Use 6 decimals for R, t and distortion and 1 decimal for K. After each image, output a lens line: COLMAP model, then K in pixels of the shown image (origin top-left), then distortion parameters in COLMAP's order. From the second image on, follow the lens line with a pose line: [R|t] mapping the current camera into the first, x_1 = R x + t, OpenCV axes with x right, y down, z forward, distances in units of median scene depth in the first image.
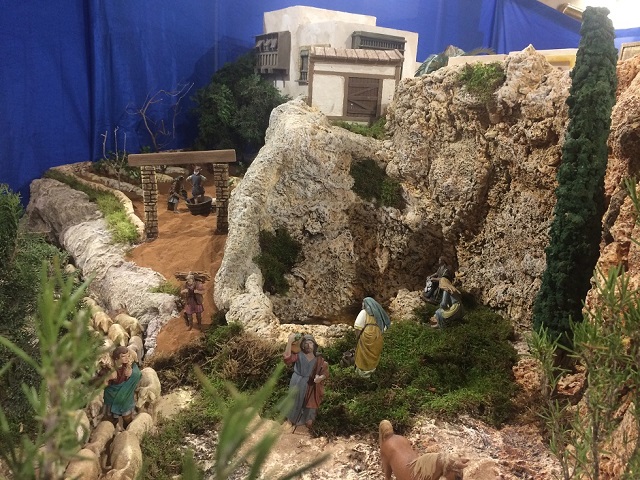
lens RADIAL K [[545.4, 0, 316.7], [0, 545.4, 236.8], [0, 0, 1]] dist [0.076063, -0.100234]
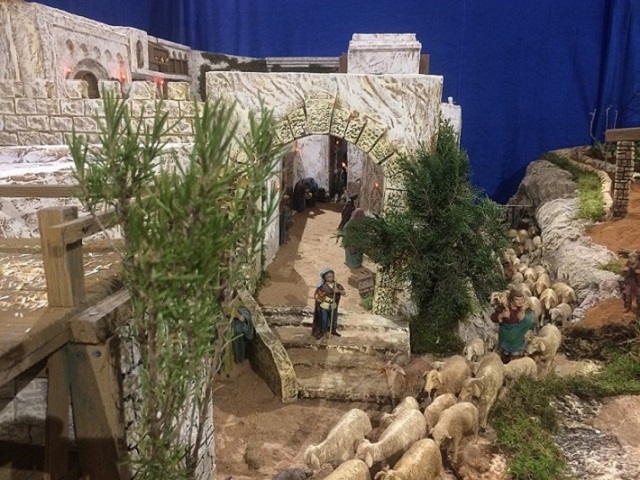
lens RADIAL K [[545.4, 0, 317.5], [0, 545.4, 235.1], [0, 0, 1]] dist [0.076063, -0.100234]
pose [[0.611028, 0.123018, -0.781992, 0.134382], [-0.127866, 0.990217, 0.055864, 0.046925], [0.781214, 0.065856, 0.620780, 0.010249]]
